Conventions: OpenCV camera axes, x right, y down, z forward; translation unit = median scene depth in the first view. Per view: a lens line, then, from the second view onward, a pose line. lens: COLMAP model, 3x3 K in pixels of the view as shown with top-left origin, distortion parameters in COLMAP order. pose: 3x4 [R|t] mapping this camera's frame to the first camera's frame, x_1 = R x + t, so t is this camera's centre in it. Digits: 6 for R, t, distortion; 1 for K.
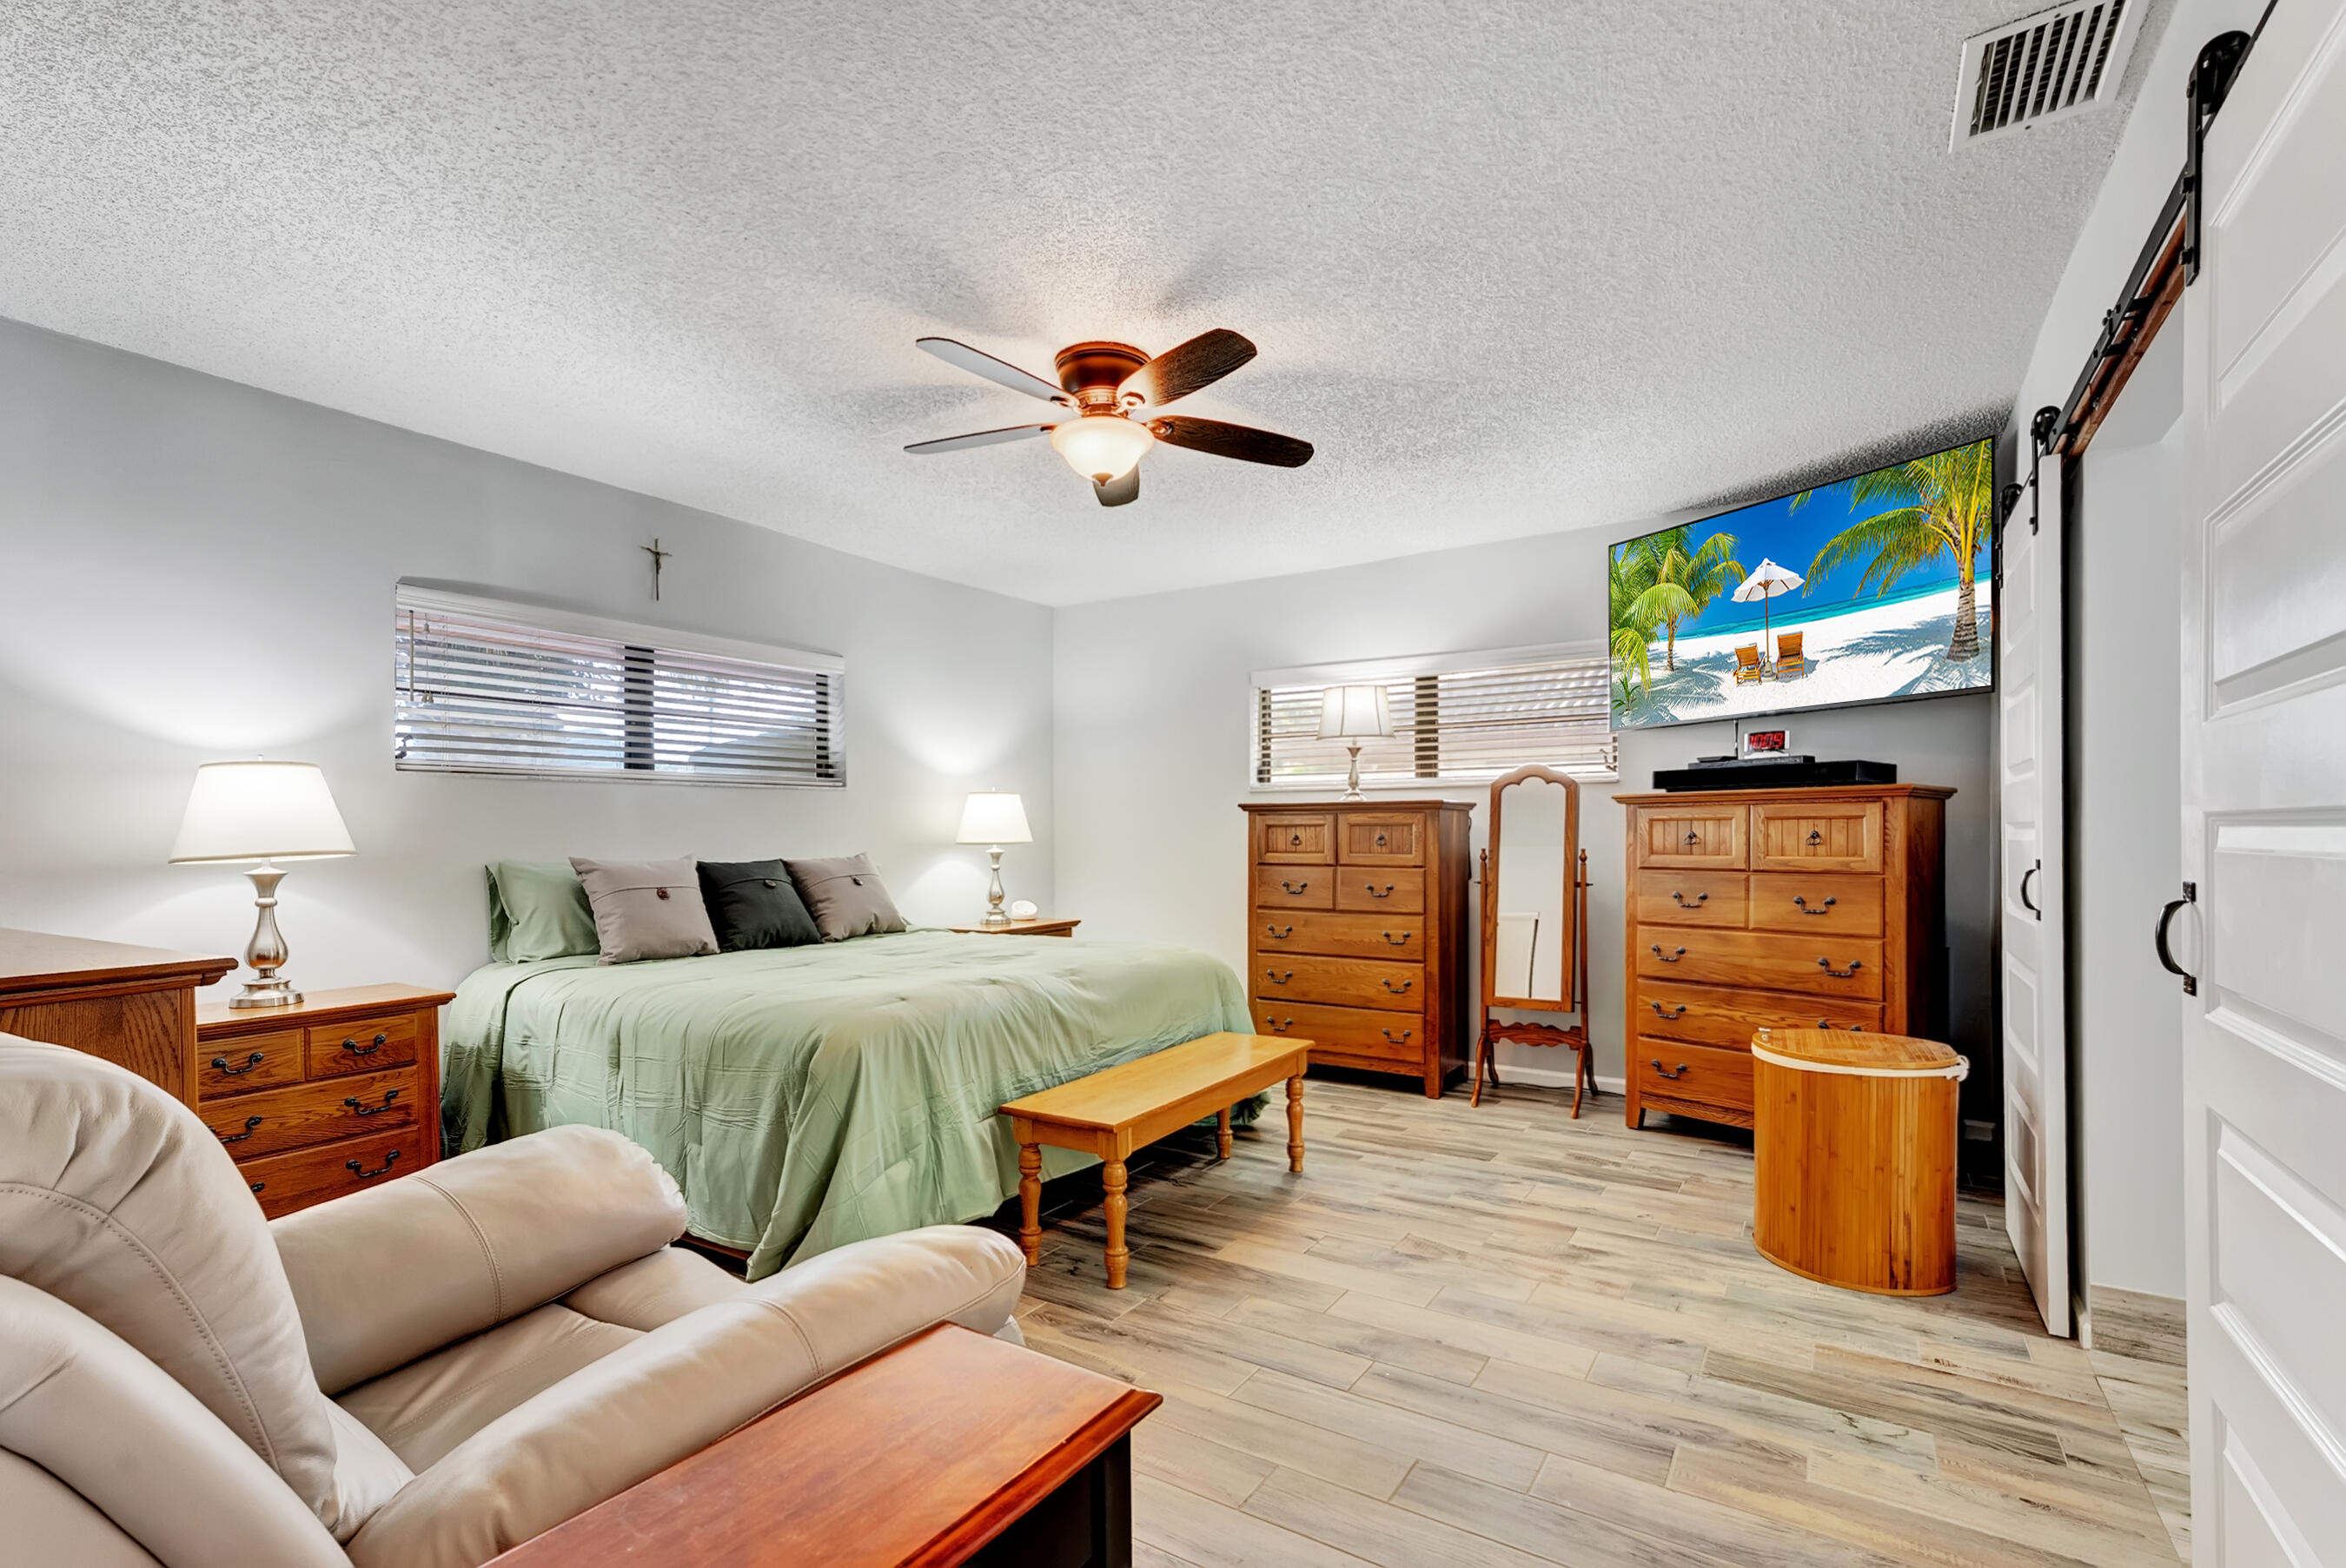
lens RADIAL K [[1057.2, 0, 1201.8], [0, 1057.2, 852.0], [0, 0, 1]] dist [0.000380, 0.000245]
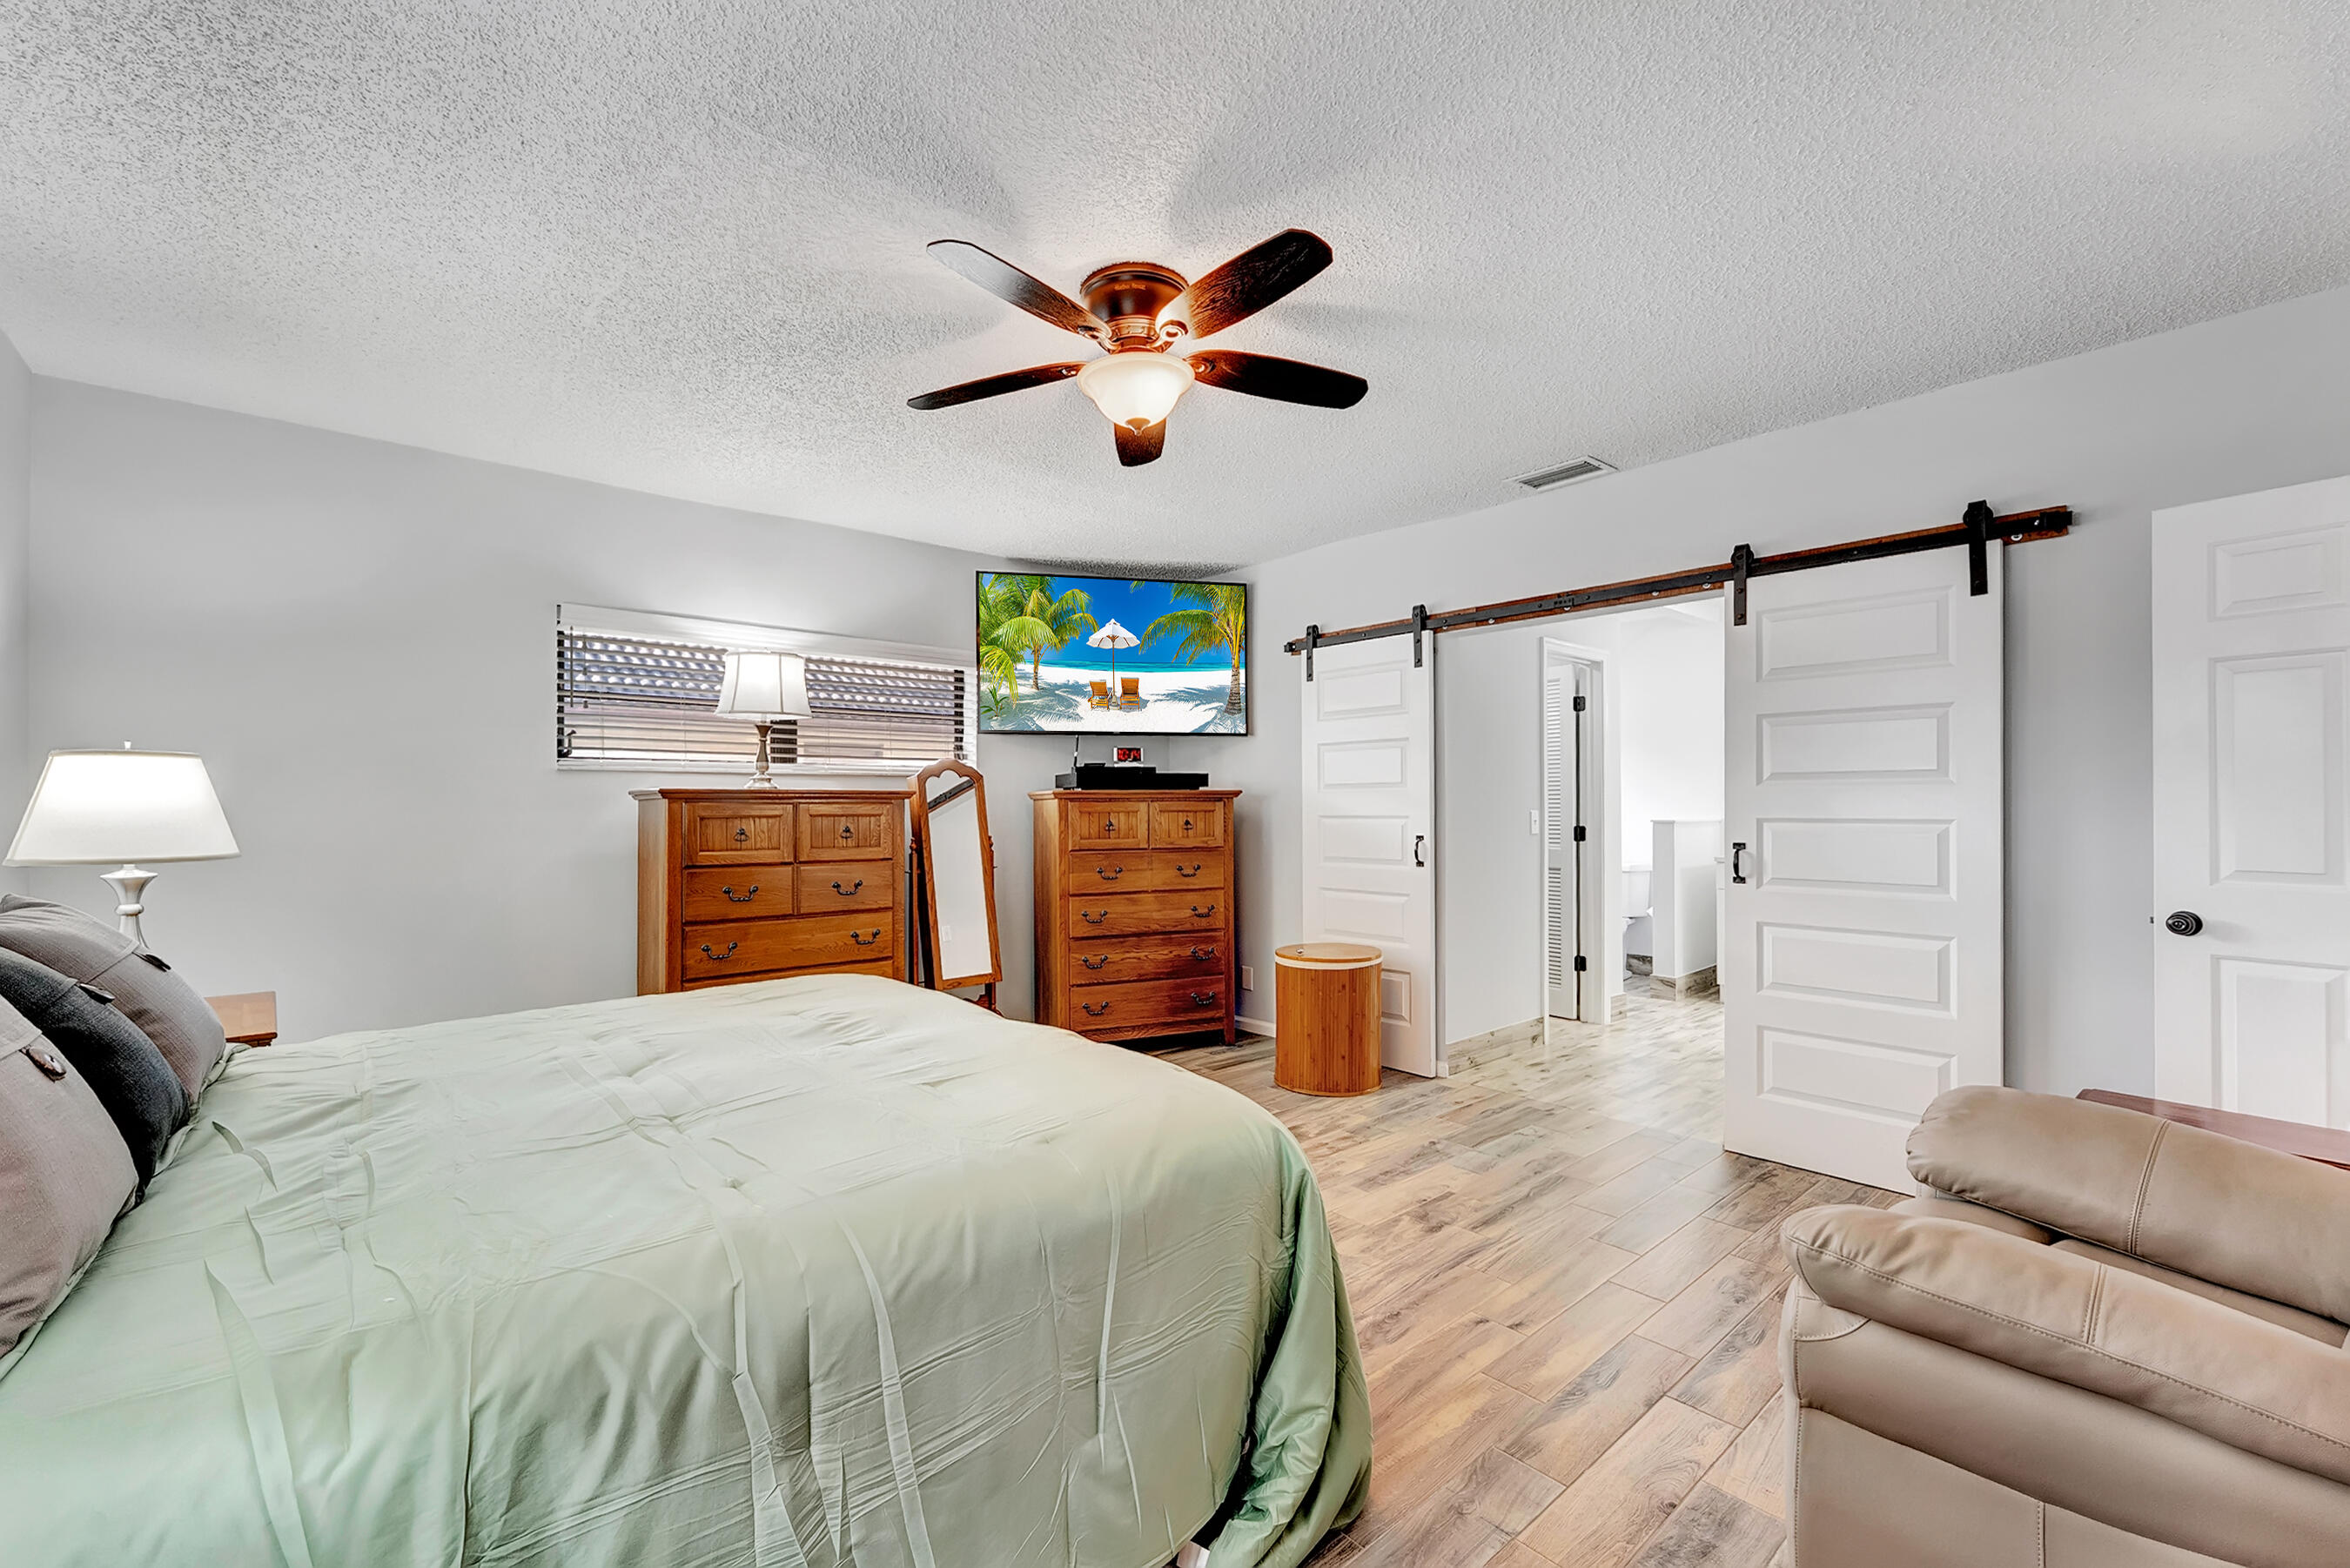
lens RADIAL K [[958.4, 0, 1199.6], [0, 958.4, 824.2], [0, 0, 1]] dist [-0.000248, -0.000004]
pose [[0.290139, -0.016573, 0.956841, -0.627454], [0.018386, 0.999762, 0.011741, -0.027006], [-0.956808, 0.014186, 0.290375, 0.548442]]
